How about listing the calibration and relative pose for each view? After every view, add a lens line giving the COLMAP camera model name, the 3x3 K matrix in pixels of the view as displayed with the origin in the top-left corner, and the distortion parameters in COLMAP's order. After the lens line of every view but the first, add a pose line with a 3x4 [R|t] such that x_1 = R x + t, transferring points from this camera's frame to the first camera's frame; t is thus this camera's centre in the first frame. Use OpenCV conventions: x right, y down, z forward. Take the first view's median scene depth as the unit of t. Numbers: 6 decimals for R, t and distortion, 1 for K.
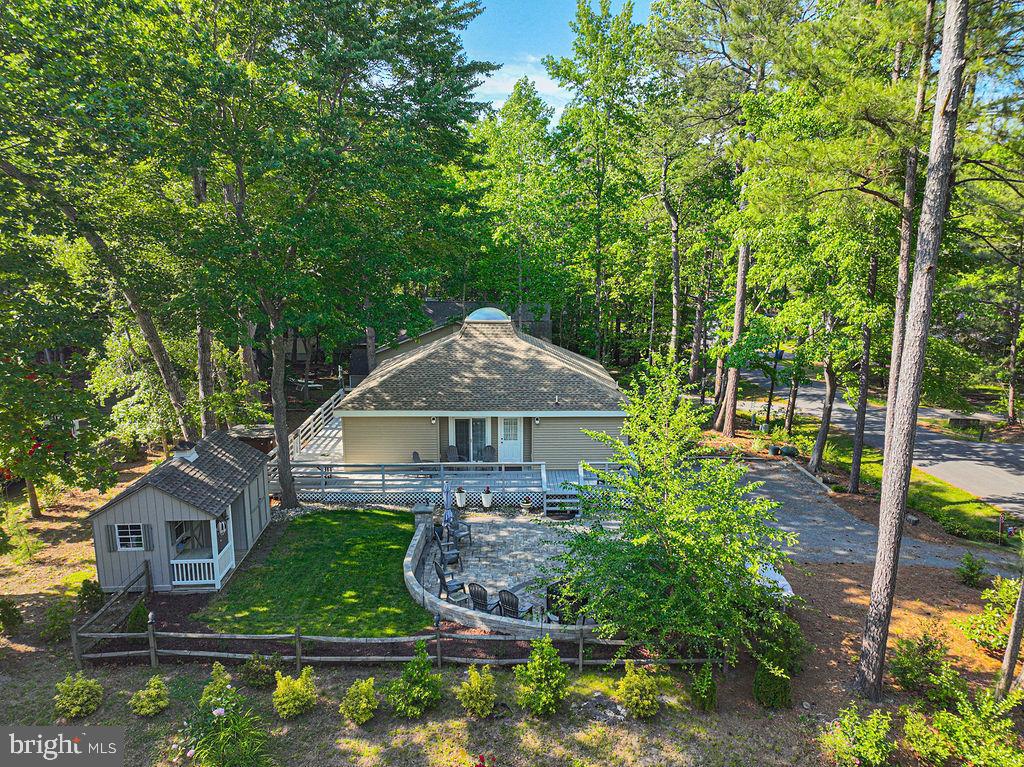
lens RADIAL K [[698.8, 0, 521.9], [0, 698.8, 381.5], [0, 0, 1]] dist [-0.000414, 0.018579]
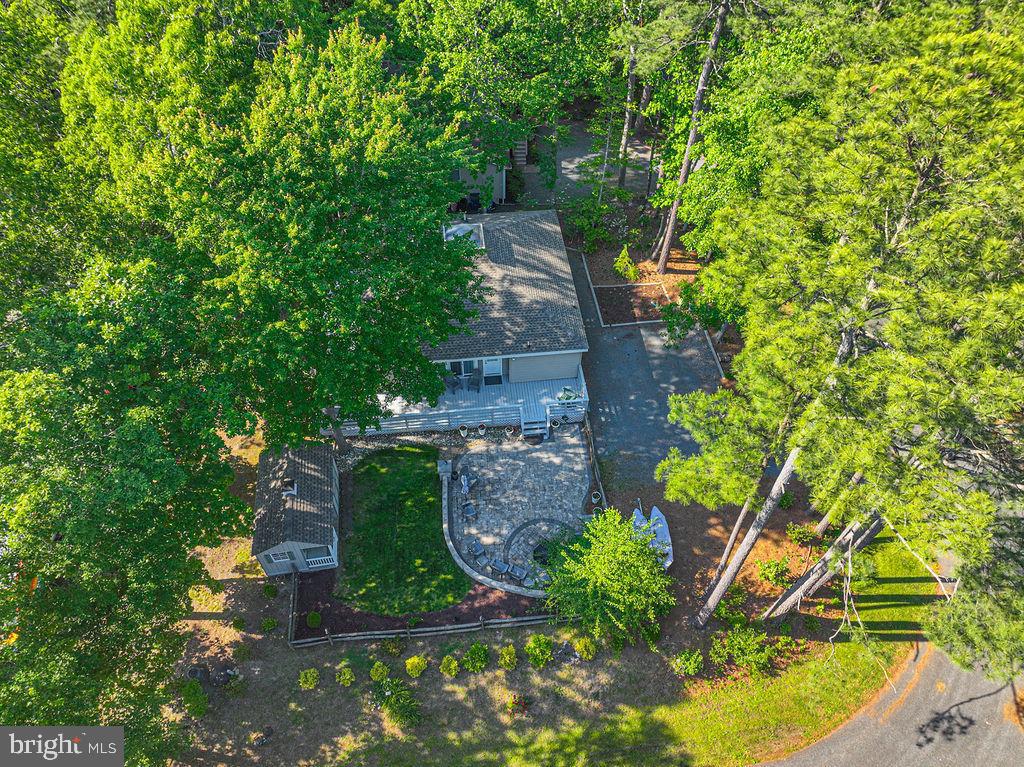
lens RADIAL K [[698.8, 0, 517.6], [0, 698.8, 363.4], [0, 0, 1]] dist [-0.000414, 0.018579]
pose [[0.995748, -0.064198, 0.066062, -0.085895], [0.009813, 0.786995, 0.616881, -1.096482], [-0.091593, -0.613610, 0.784279, -0.047142]]
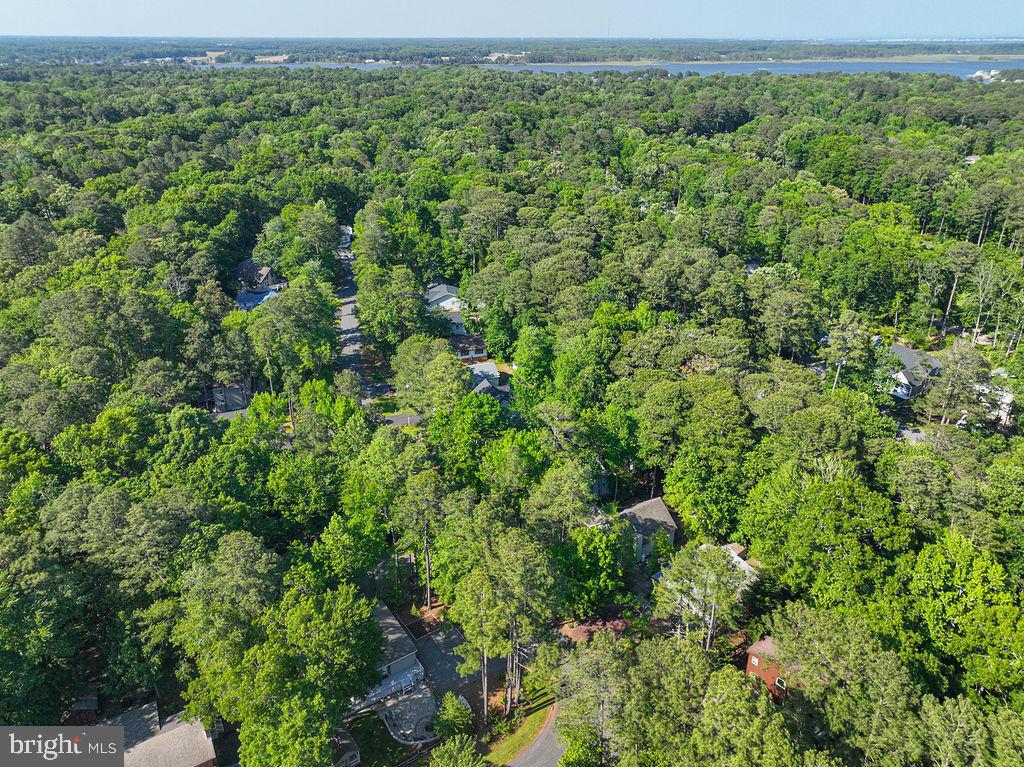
lens RADIAL K [[698.8, 0, 512.4], [0, 698.8, 386.8], [0, 0, 1]] dist [-0.000414, 0.018579]
pose [[0.836765, -0.238168, 0.493052, -1.266273], [0.098167, 0.951111, 0.292832, -3.242808], [-0.538691, -0.196631, 0.819237, -2.767967]]
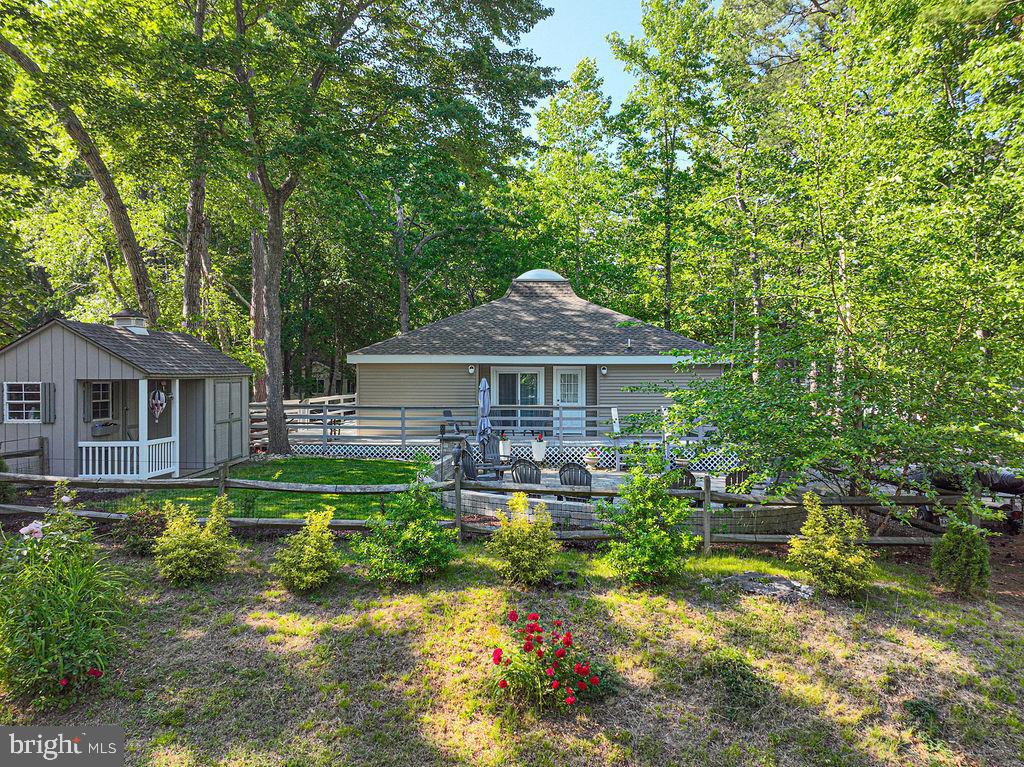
lens RADIAL K [[698.8, 0, 522.0], [0, 698.8, 410.3], [0, 0, 1]] dist [-0.000414, 0.018579]
pose [[0.997680, 0.006910, -0.067733, -0.022709], [-0.017949, 0.986337, -0.163760, 0.324368], [0.065676, 0.164596, 0.984172, 0.343577]]
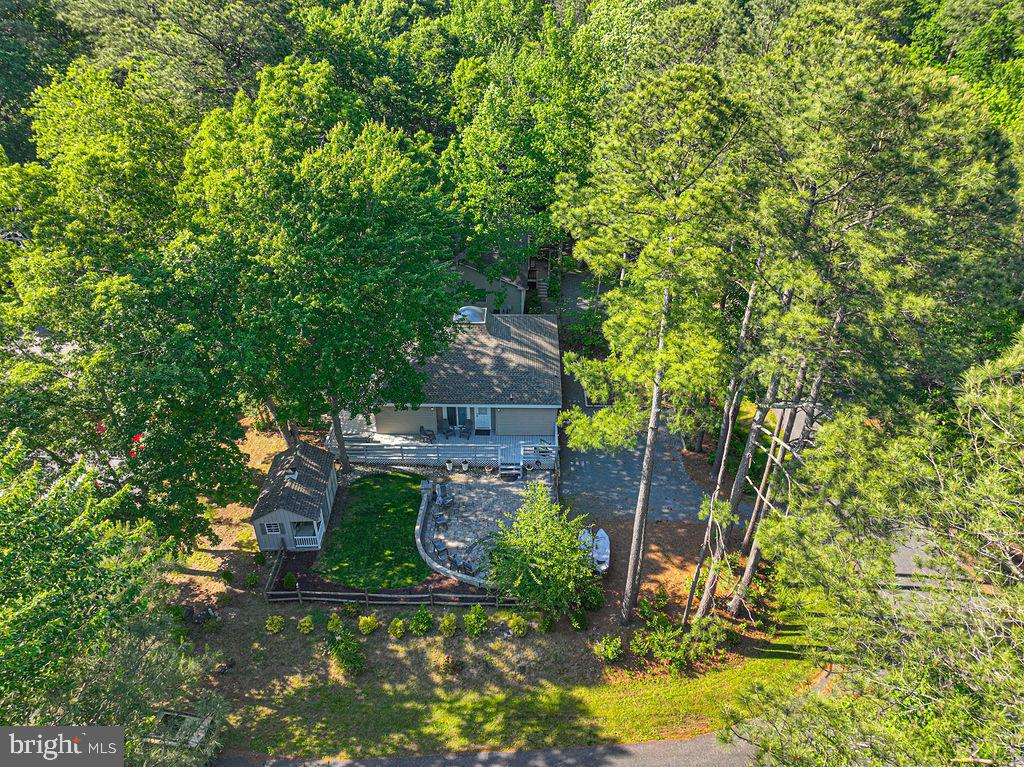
lens RADIAL K [[698.8, 0, 538.5], [0, 698.8, 364.6], [0, 0, 1]] dist [-0.000414, 0.018579]
pose [[0.999835, 0.018039, -0.002336, 0.166376], [-0.016035, 0.934734, 0.354987, -0.872678], [0.008587, -0.354891, 0.934868, -0.622052]]
